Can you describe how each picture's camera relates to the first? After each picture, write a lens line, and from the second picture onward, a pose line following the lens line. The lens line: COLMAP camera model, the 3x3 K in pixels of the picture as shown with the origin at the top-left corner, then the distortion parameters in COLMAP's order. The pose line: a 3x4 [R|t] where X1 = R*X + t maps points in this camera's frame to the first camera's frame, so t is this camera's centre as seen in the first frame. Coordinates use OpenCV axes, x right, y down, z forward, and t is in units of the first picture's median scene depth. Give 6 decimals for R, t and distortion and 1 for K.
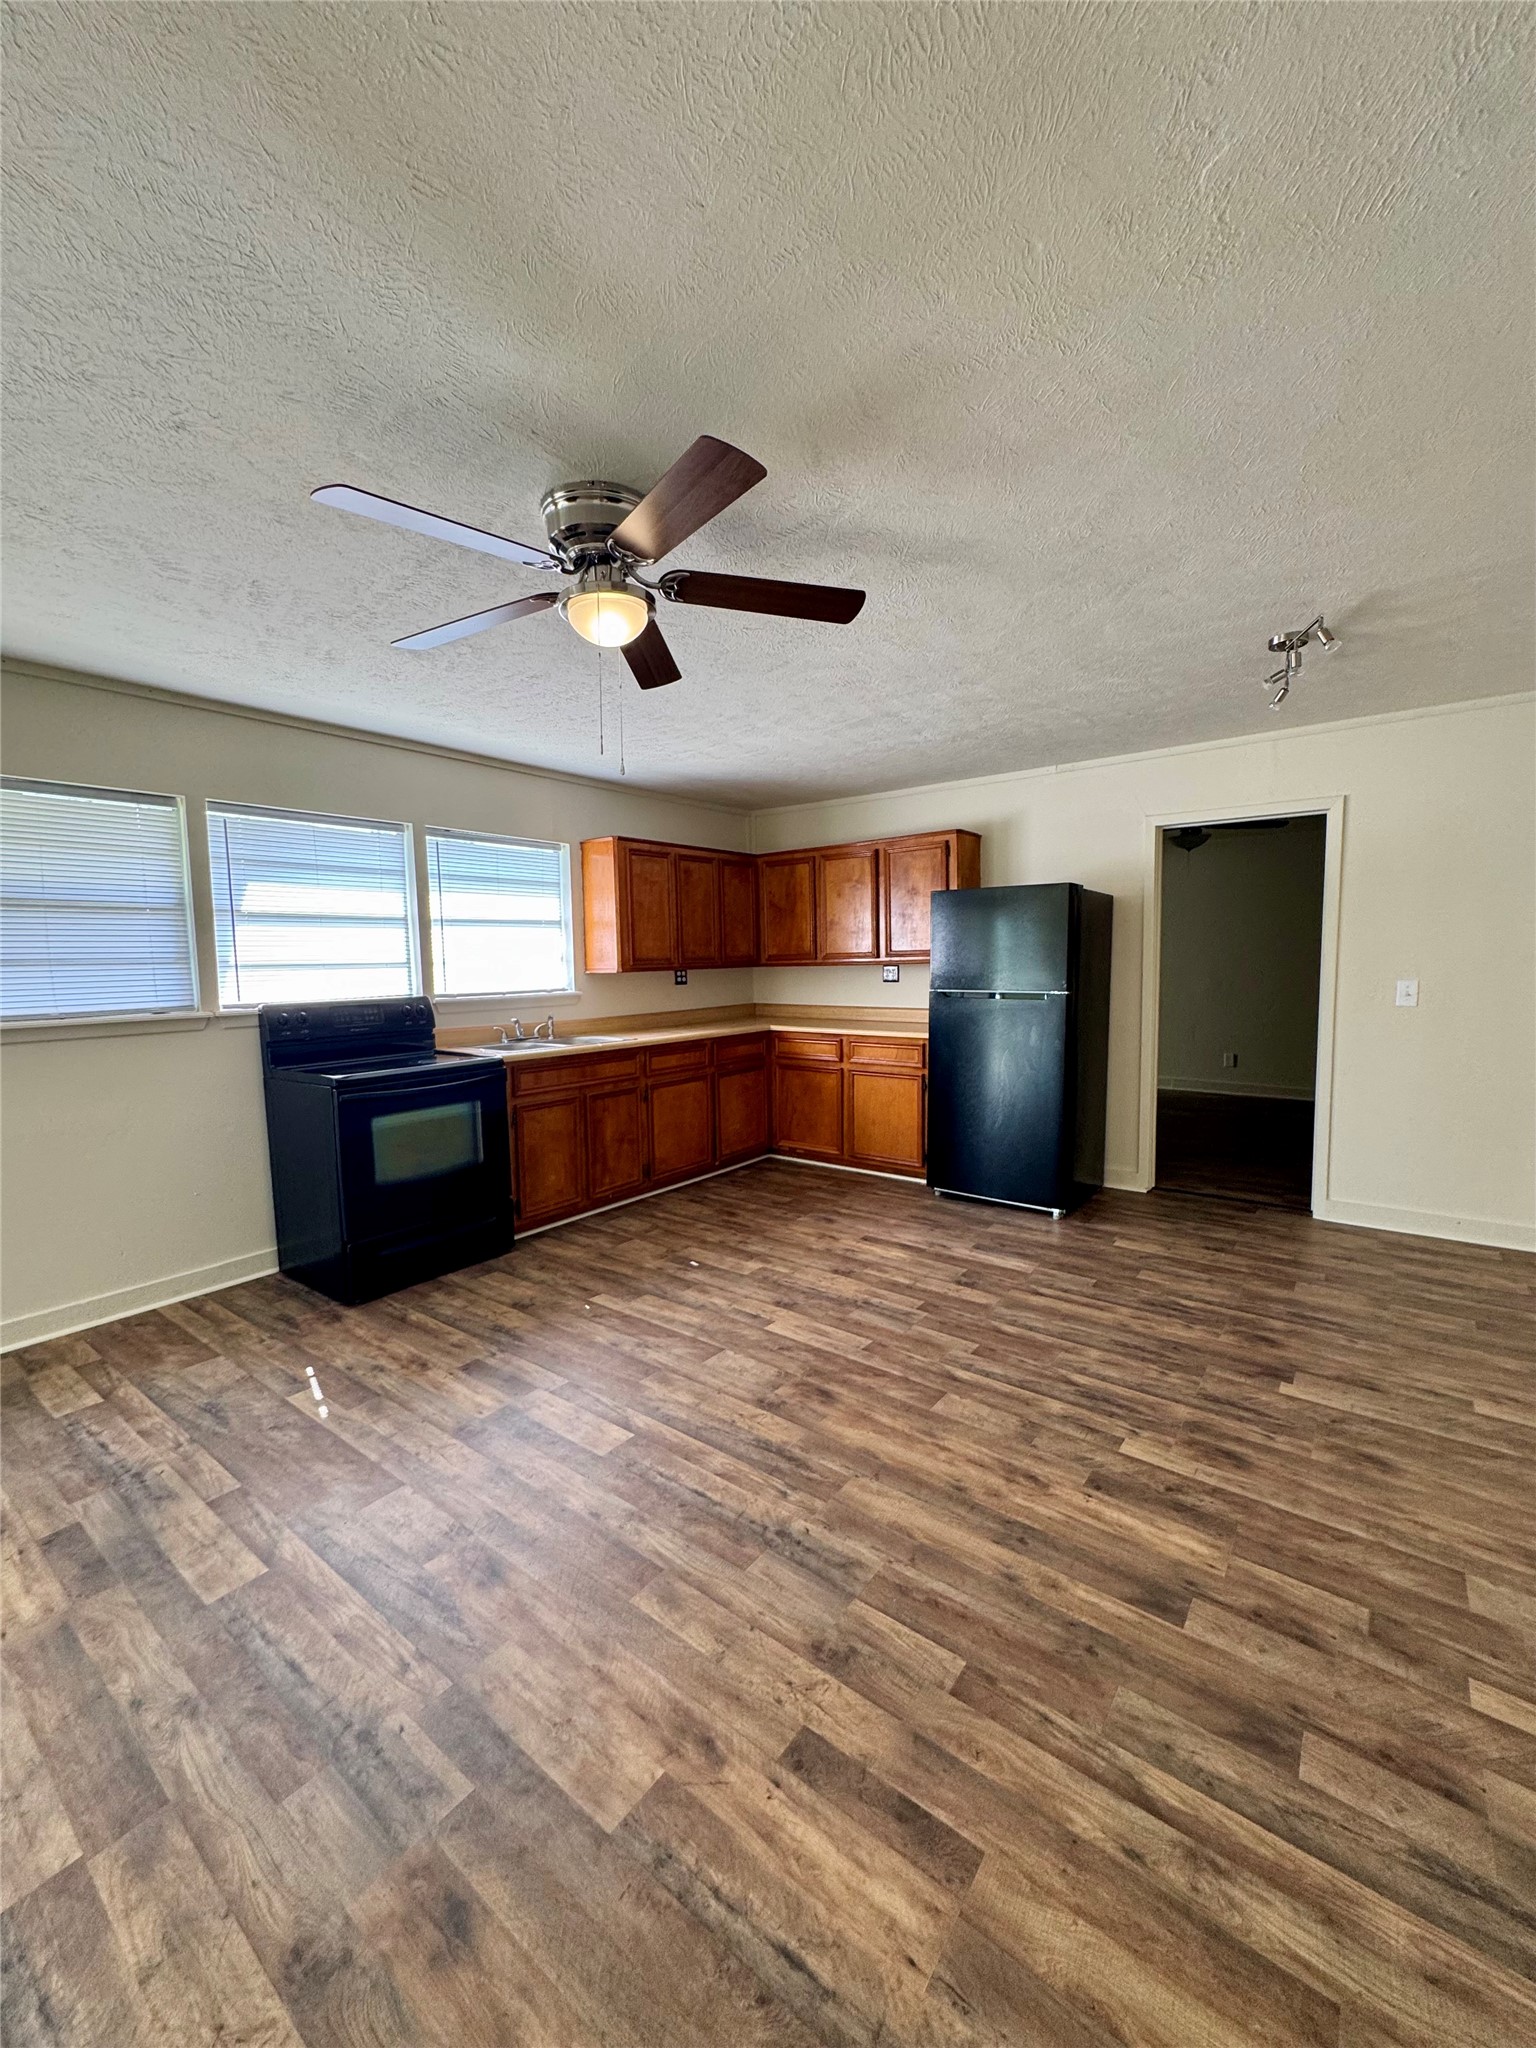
lens RADIAL K [[810.5, 0, 772.3], [0, 810.5, 1024.7], [0, 0, 1]] dist [-0.003157, 0.001102]
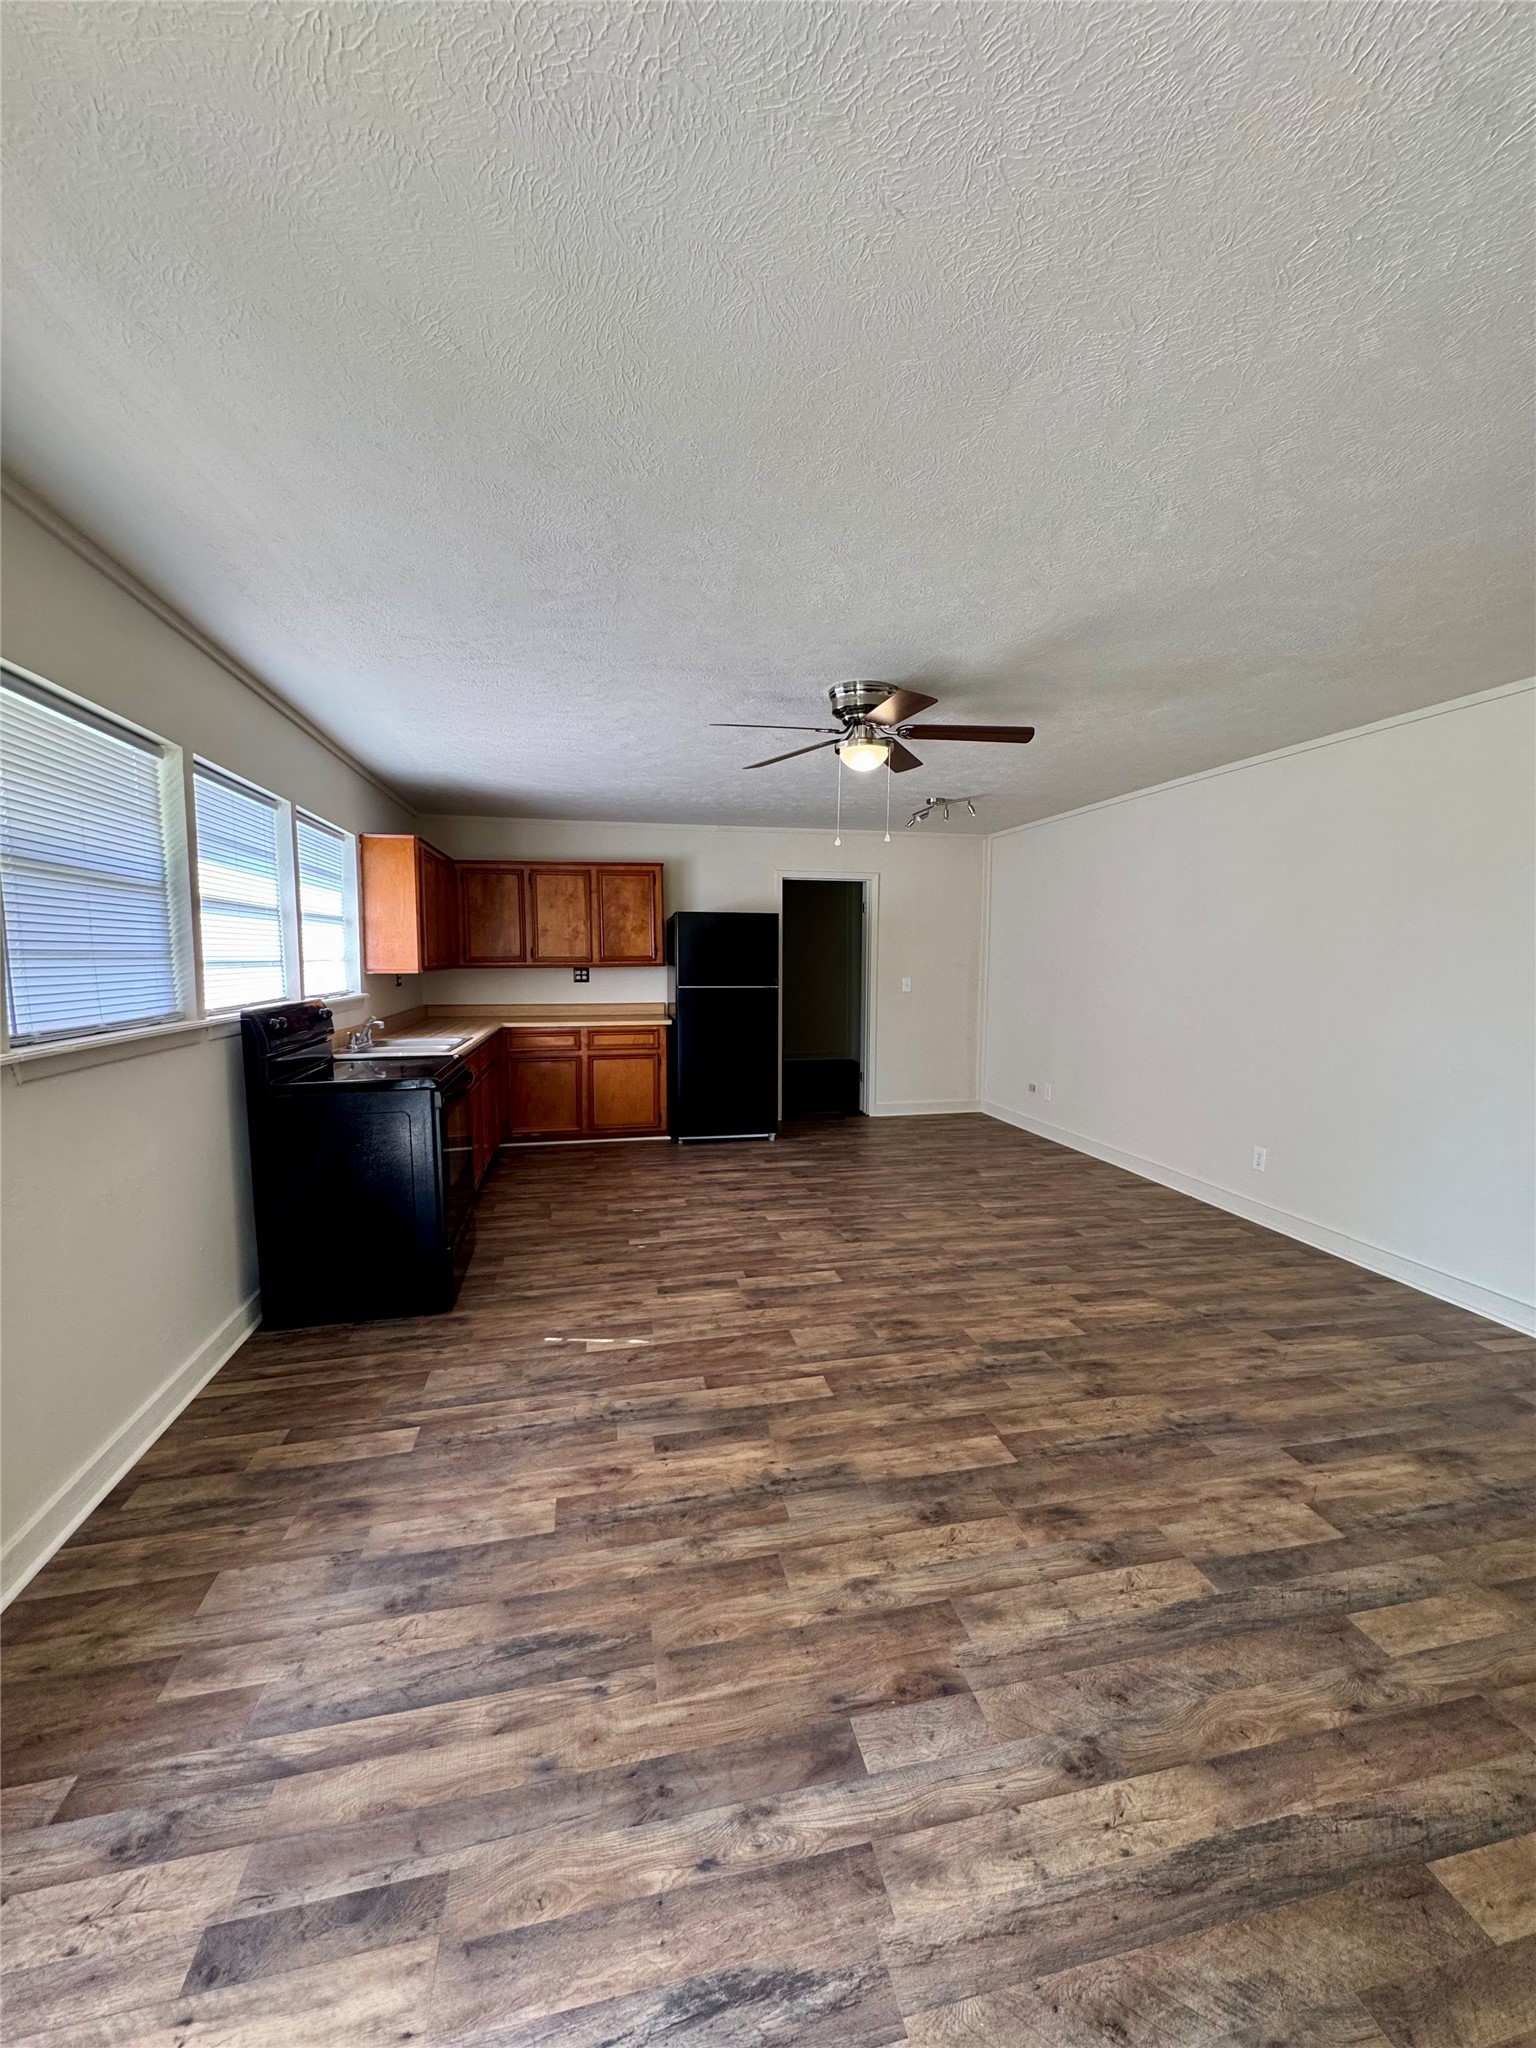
lens RADIAL K [[810.5, 0, 765.4], [0, 810.5, 1020.9], [0, 0, 1]] dist [-0.003157, 0.001102]
pose [[0.647224, -0.043123, 0.761079, -1.087433], [0.051877, 0.998576, 0.012464, 0.004704], [-0.760533, 0.031415, 0.648539, 0.064538]]
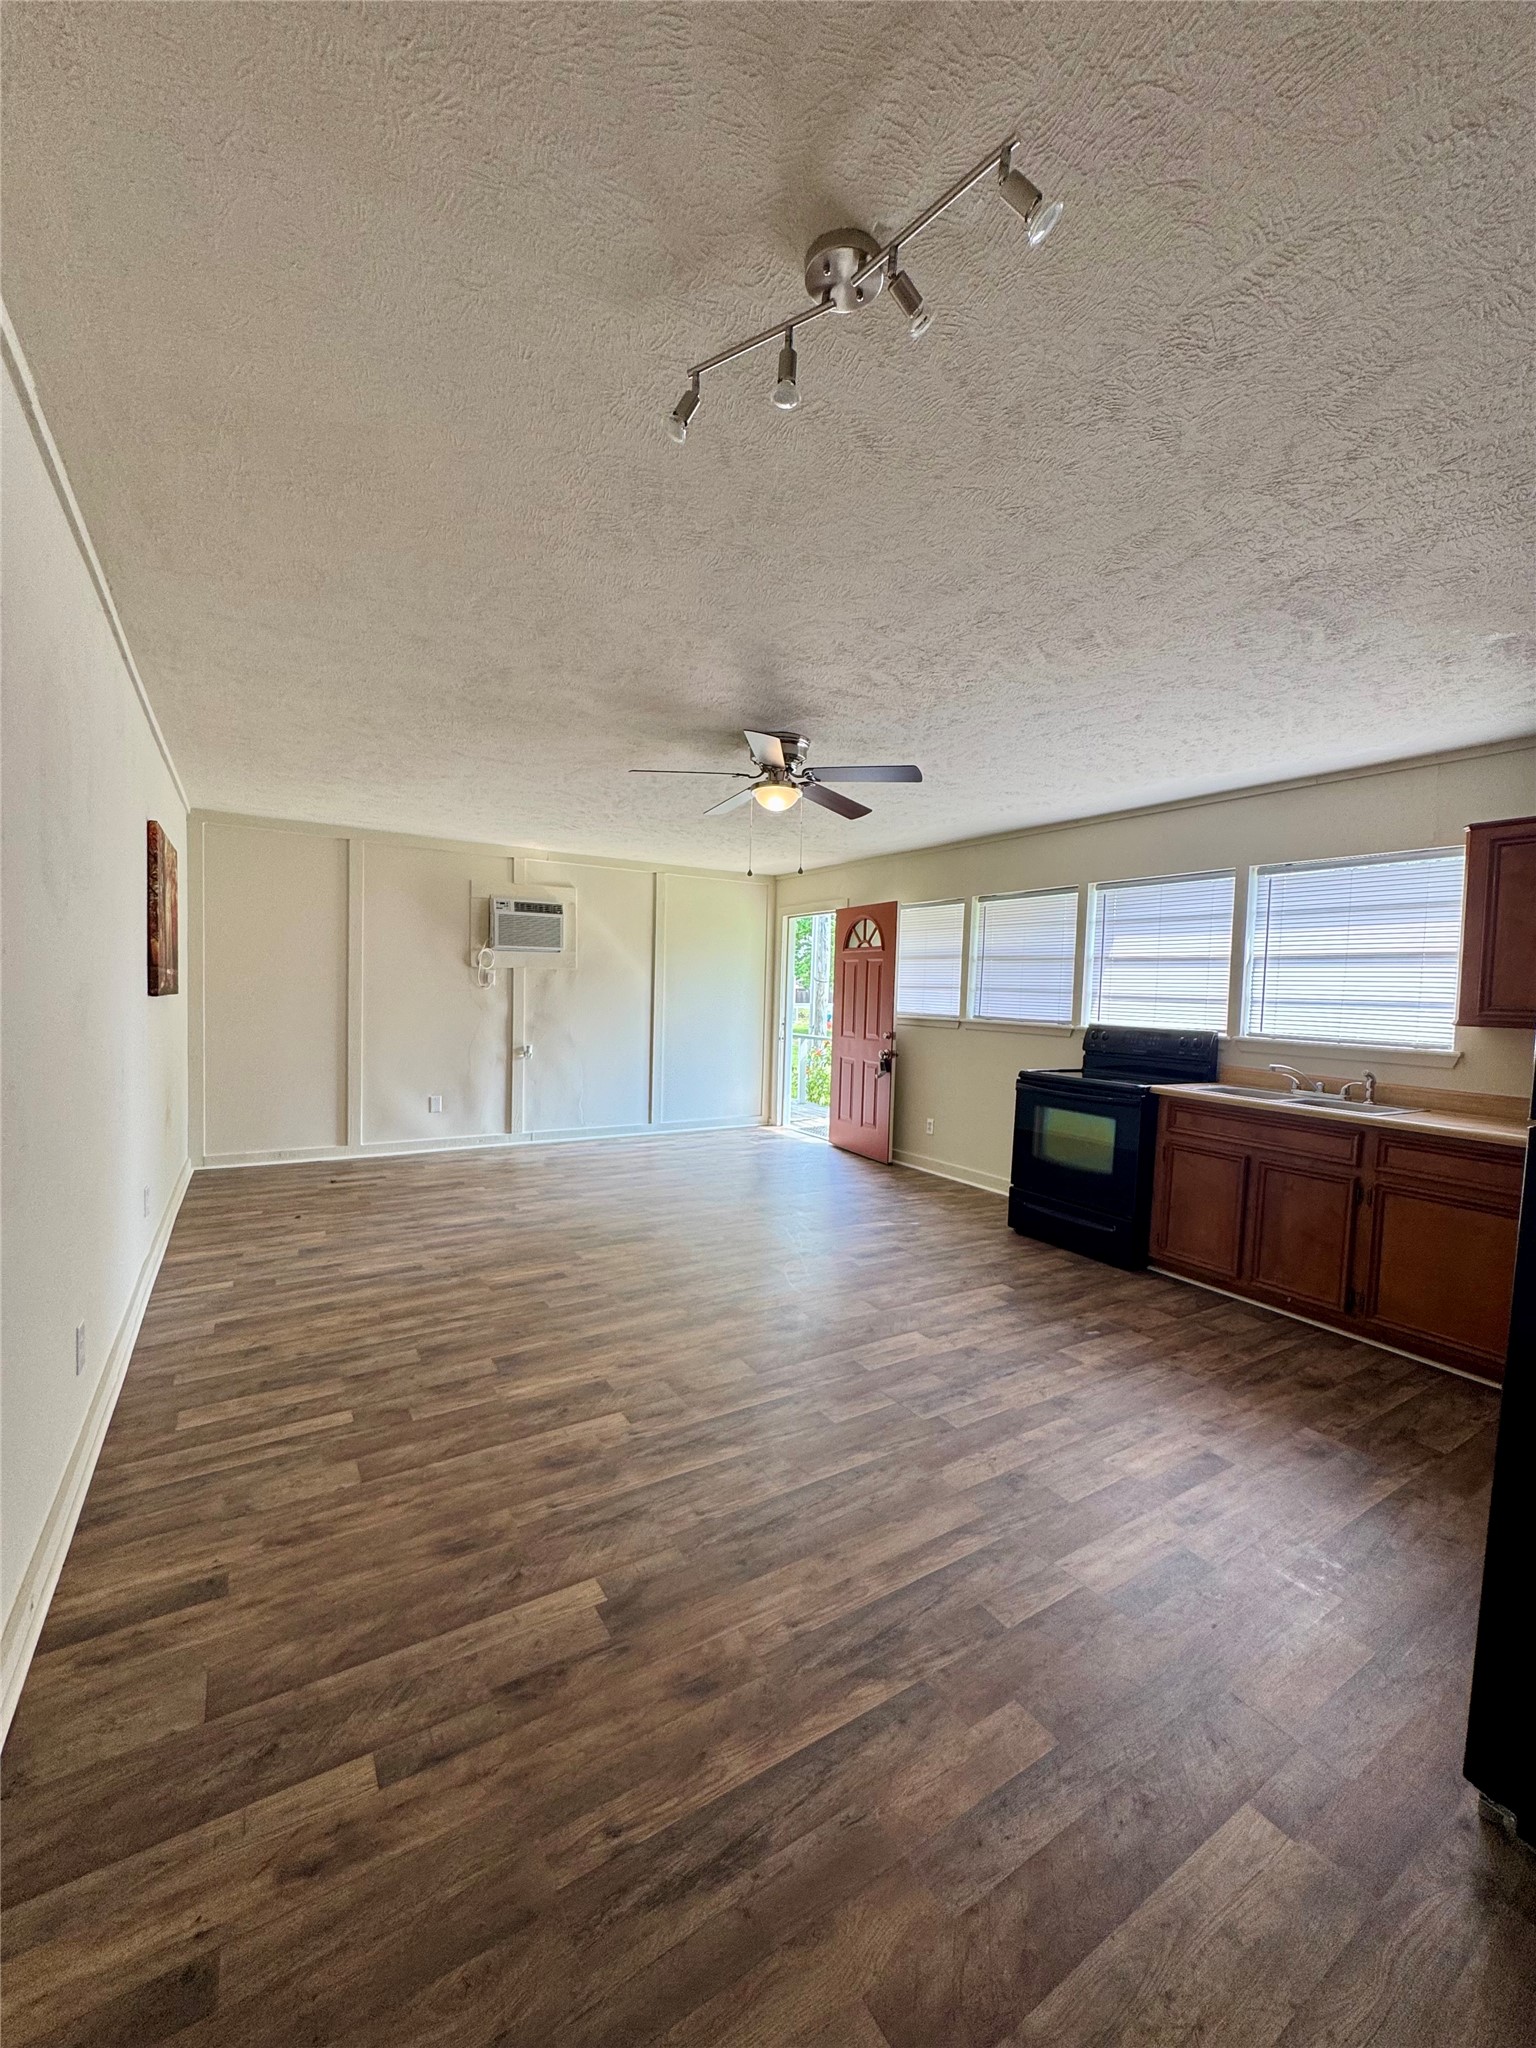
lens RADIAL K [[810.5, 0, 762.5], [0, 810.5, 1033.8], [0, 0, 1]] dist [-0.003157, 0.001102]
pose [[-0.349872, 0.053268, -0.935282, 1.039147], [-0.110470, 0.989070, 0.097656, -0.096300], [0.930261, 0.137487, -0.340163, 1.119905]]
